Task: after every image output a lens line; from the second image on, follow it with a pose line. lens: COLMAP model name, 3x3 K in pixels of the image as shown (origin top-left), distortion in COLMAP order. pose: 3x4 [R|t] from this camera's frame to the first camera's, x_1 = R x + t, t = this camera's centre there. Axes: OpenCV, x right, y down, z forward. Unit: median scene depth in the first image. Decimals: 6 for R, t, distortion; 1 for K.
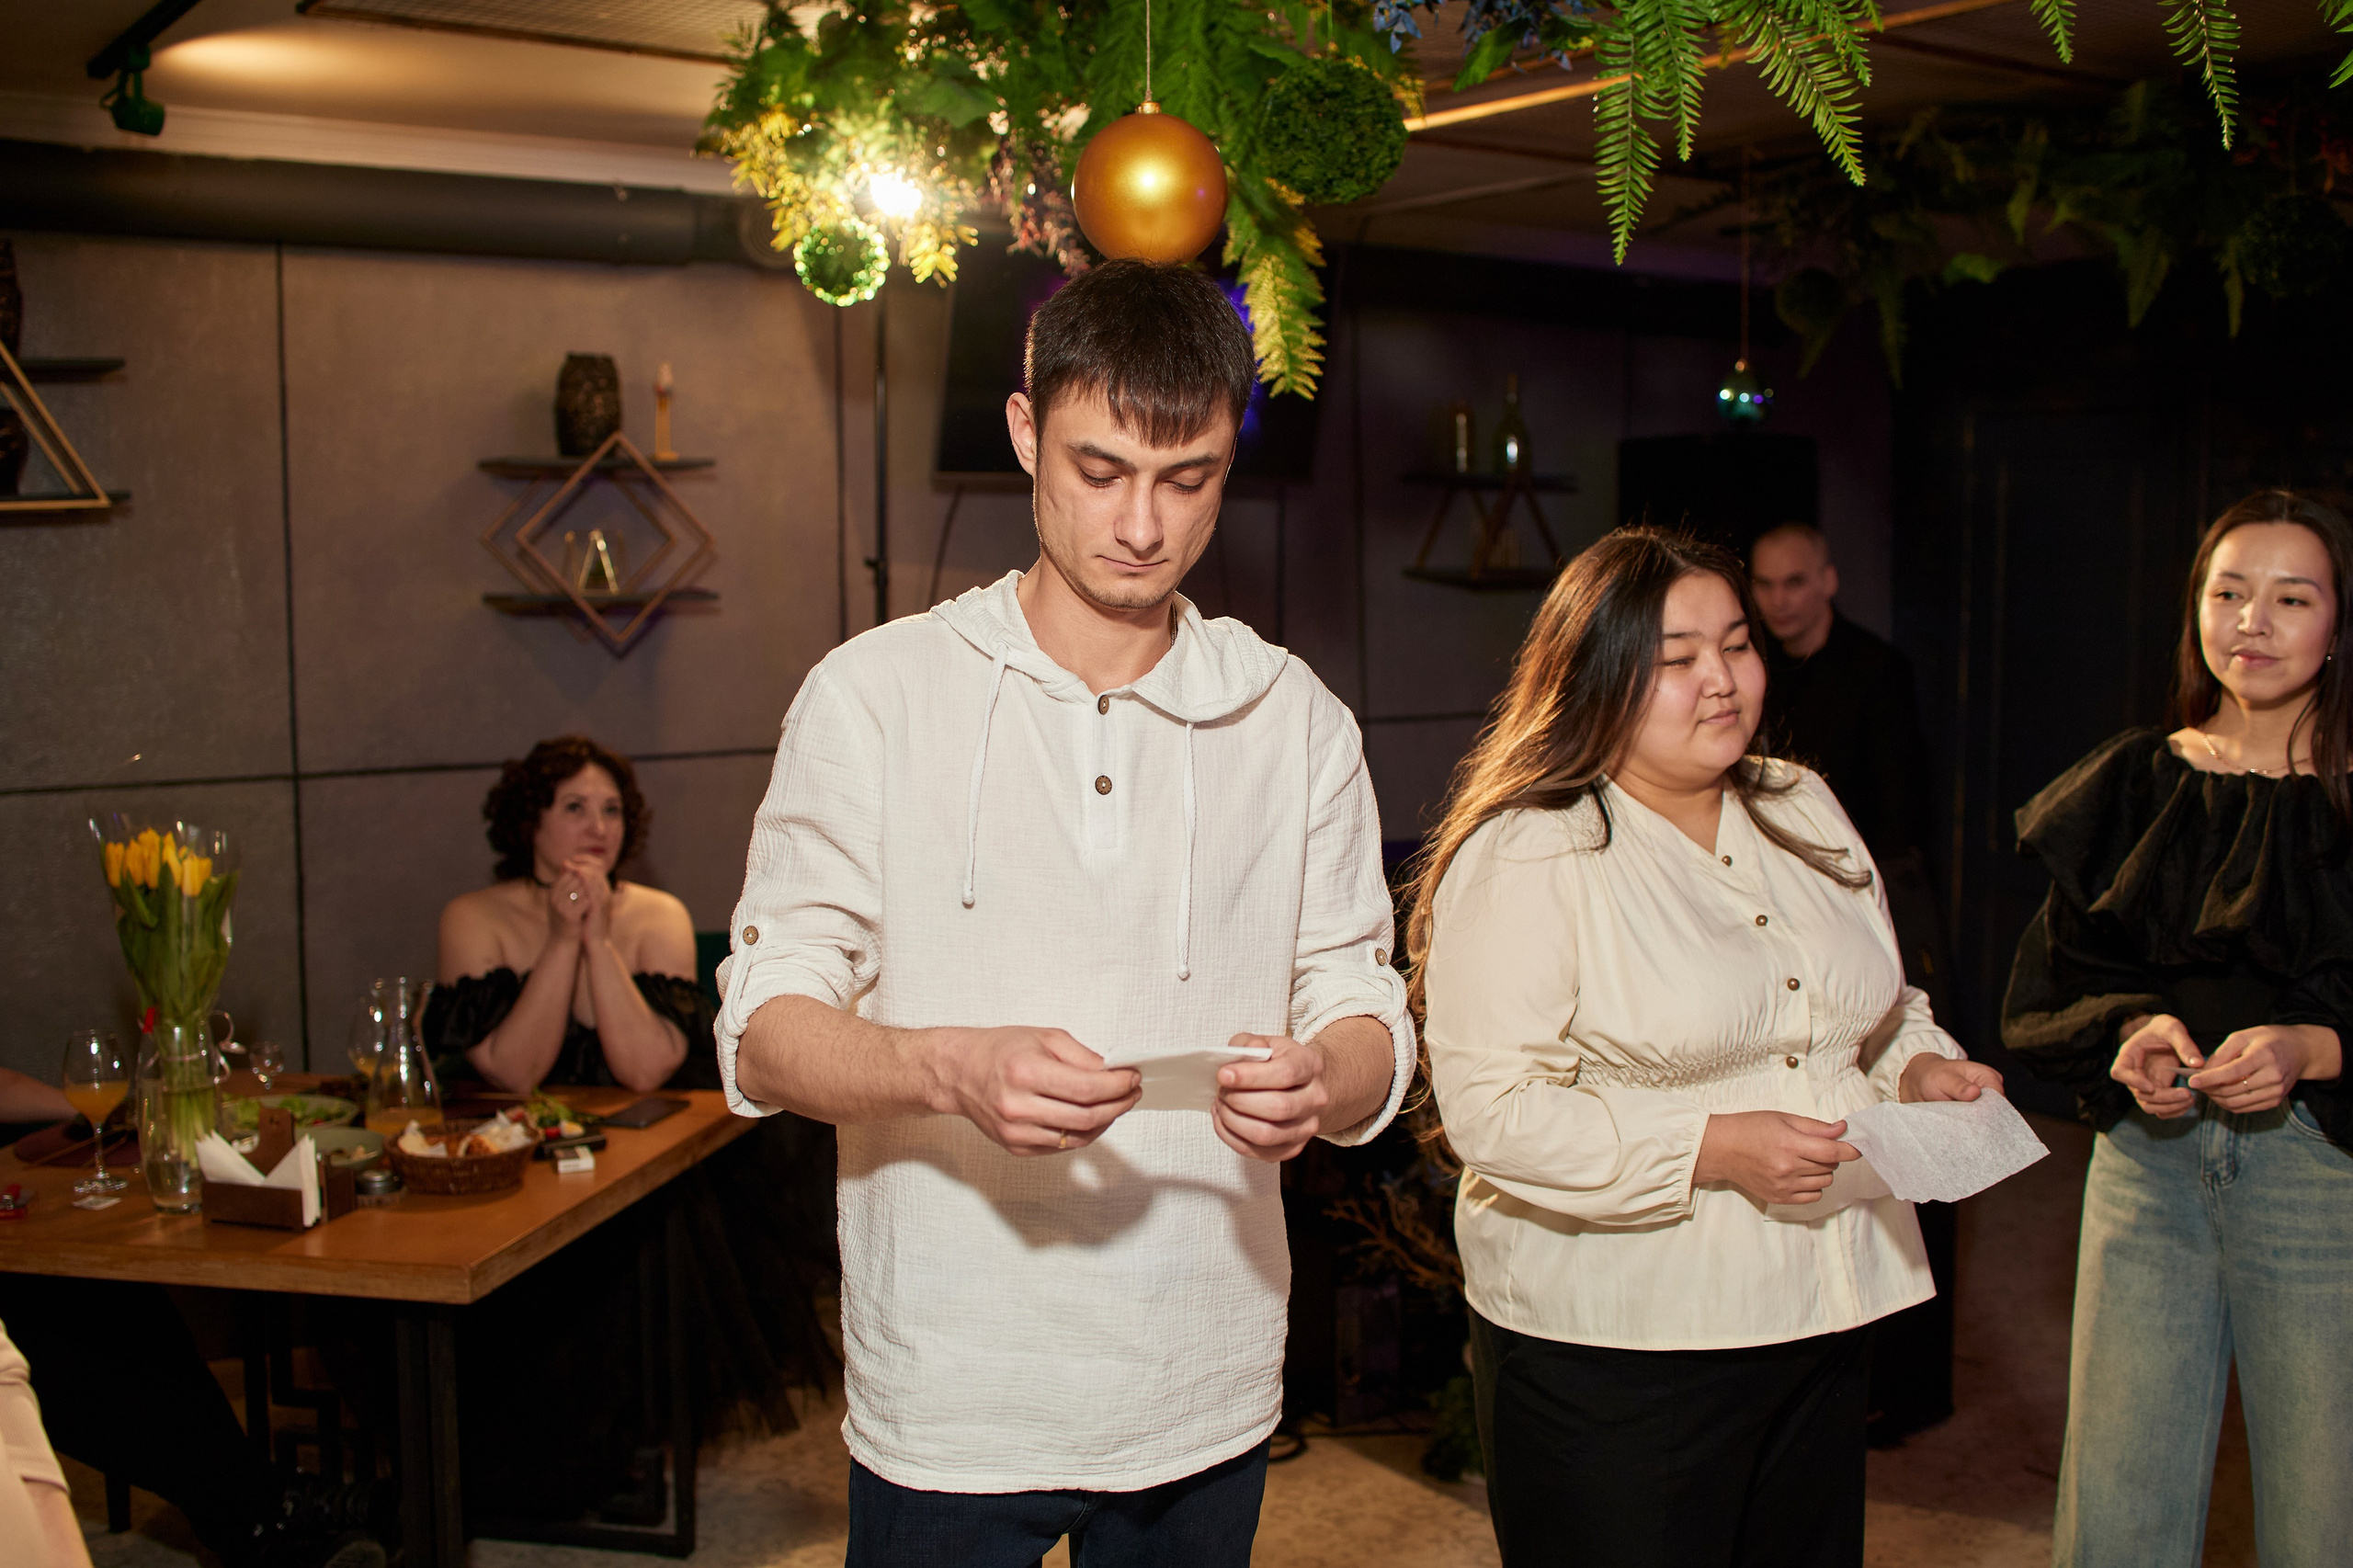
lens RADIAL K [[2373.1, 0, 1186.1], [0, 2373.1, 760.8], [0, 0, 1]] dist [-0.054606, 0.000000]
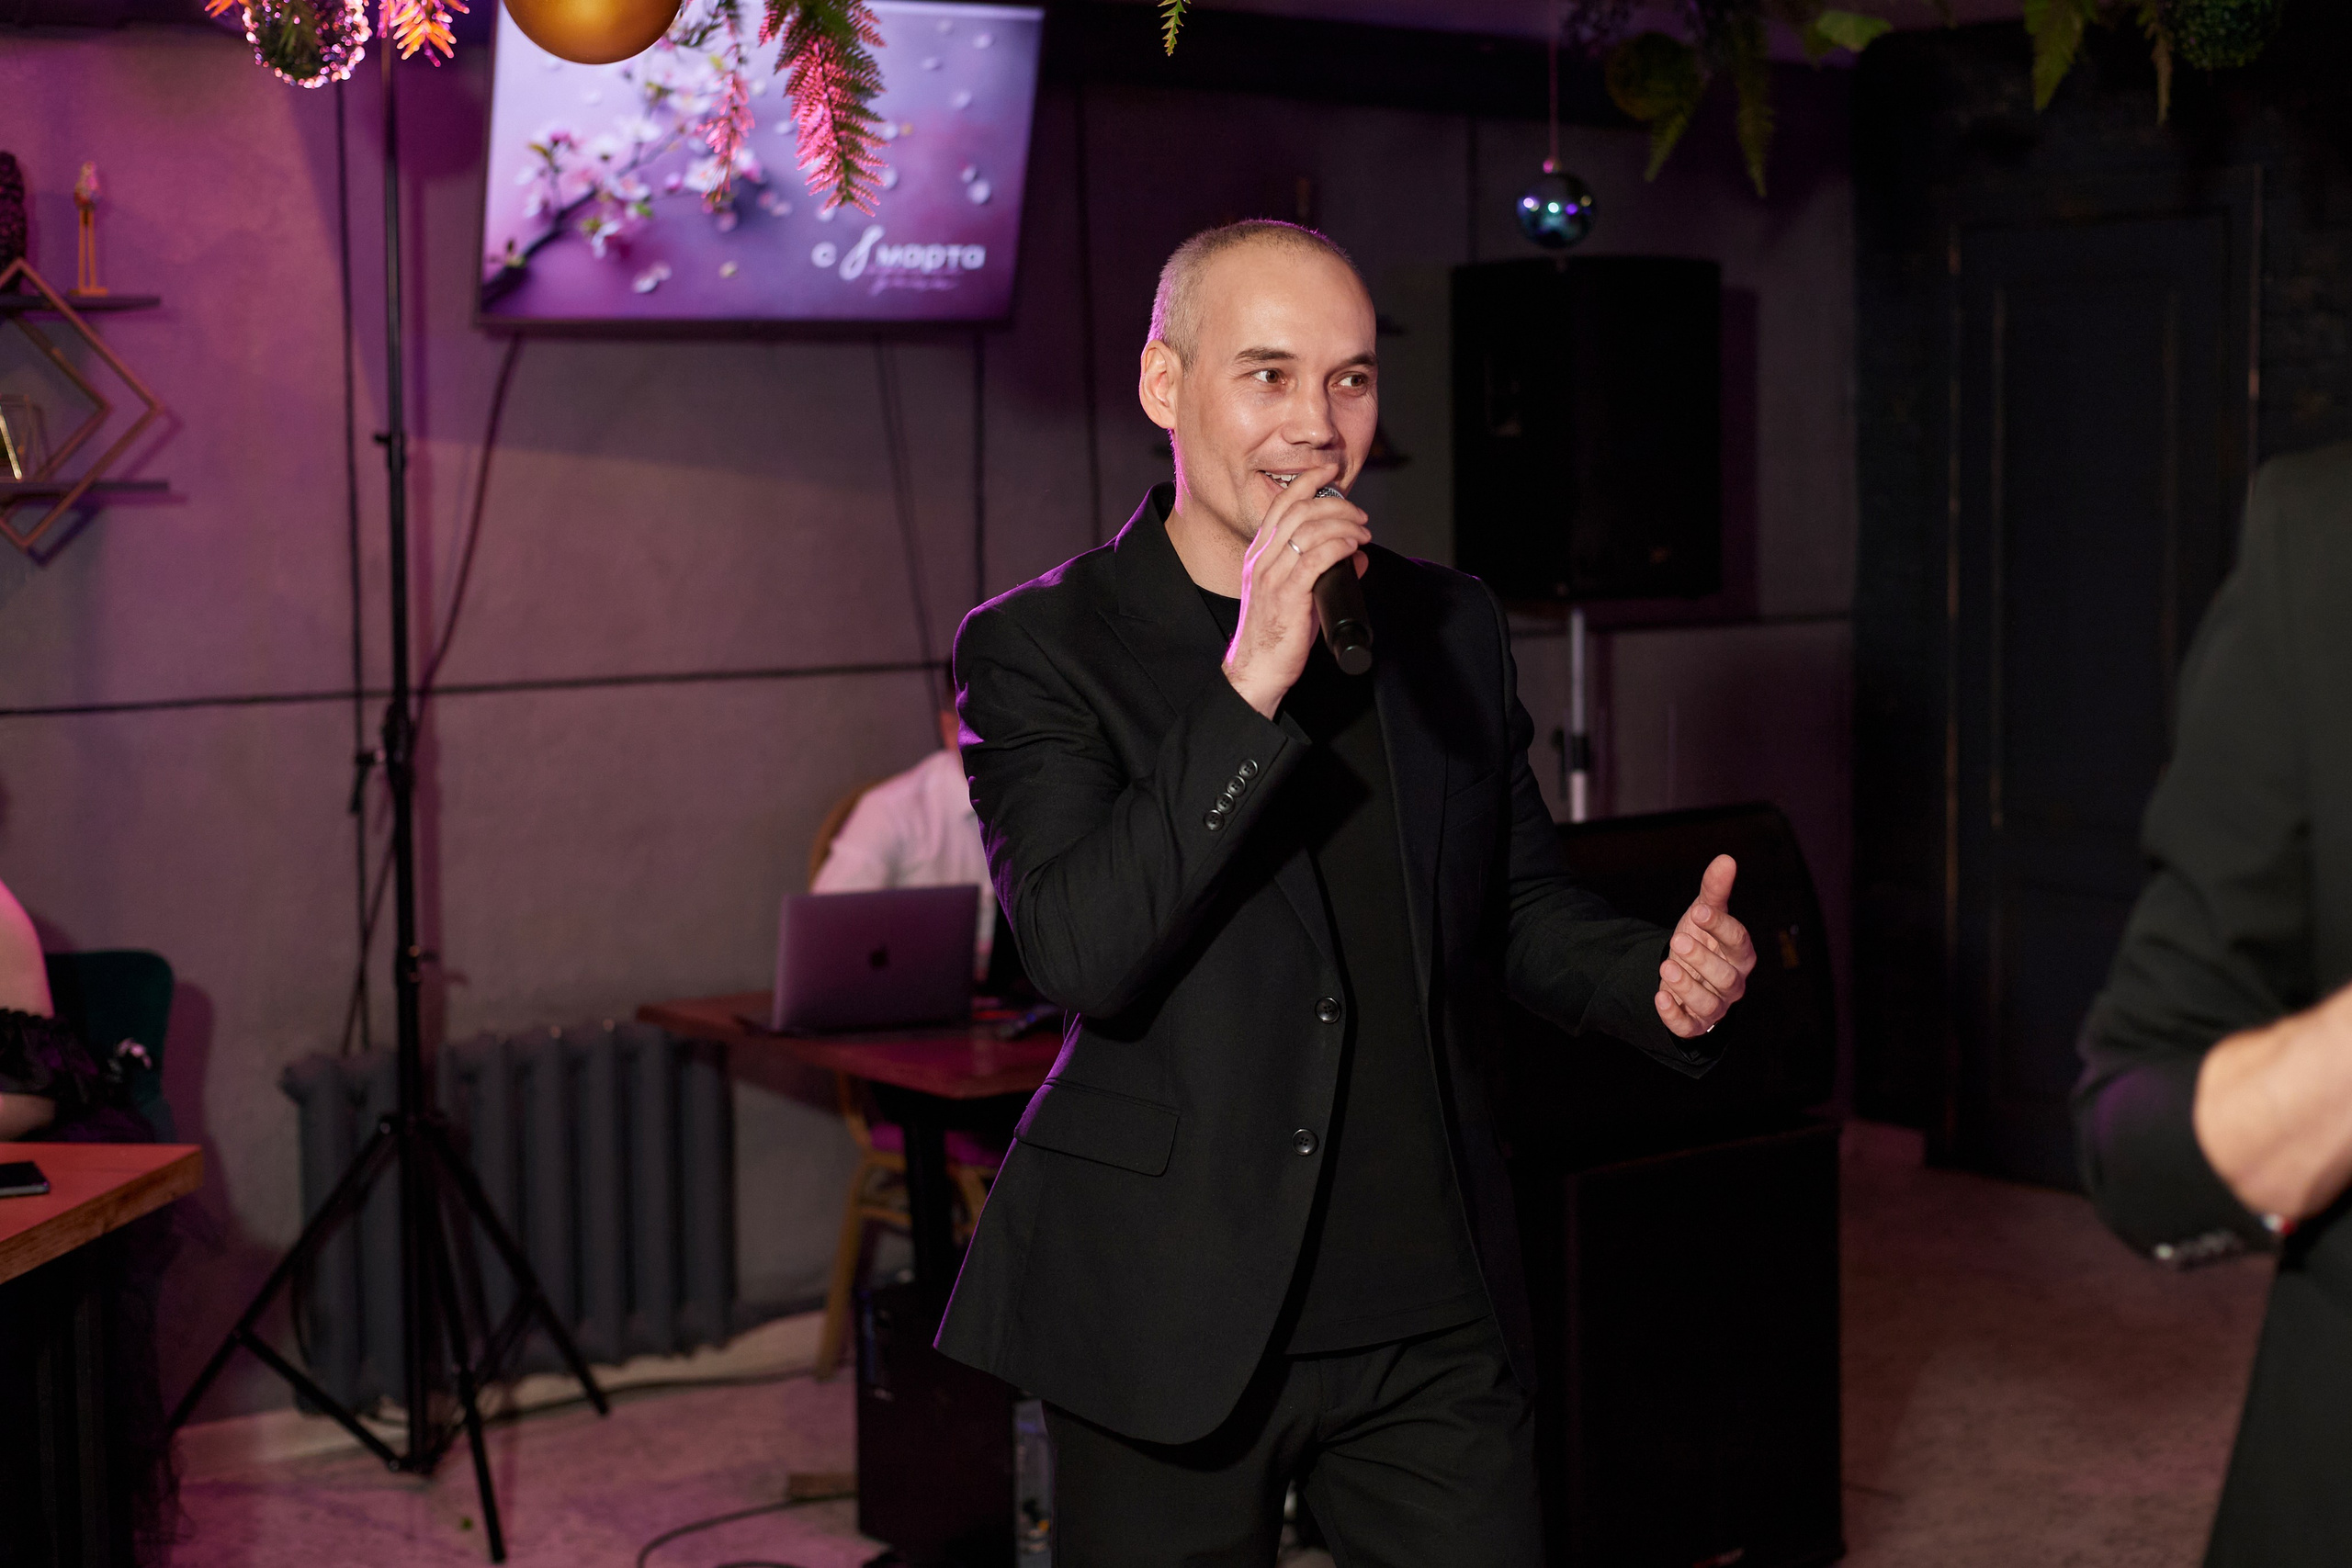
lens RADIAL K [[3602.7, 0, 1265.7], [0, 3602.7, 698.0], [0, 0, 1]] dist [0.040805, 0.000000]
pose [[0.997397, -0.012656, 0.070990, 0.073498], [0.013800, 0.999782, -0.015651, 0.022592], [-0.070777, 0.016590, 0.997354, -0.161987]]
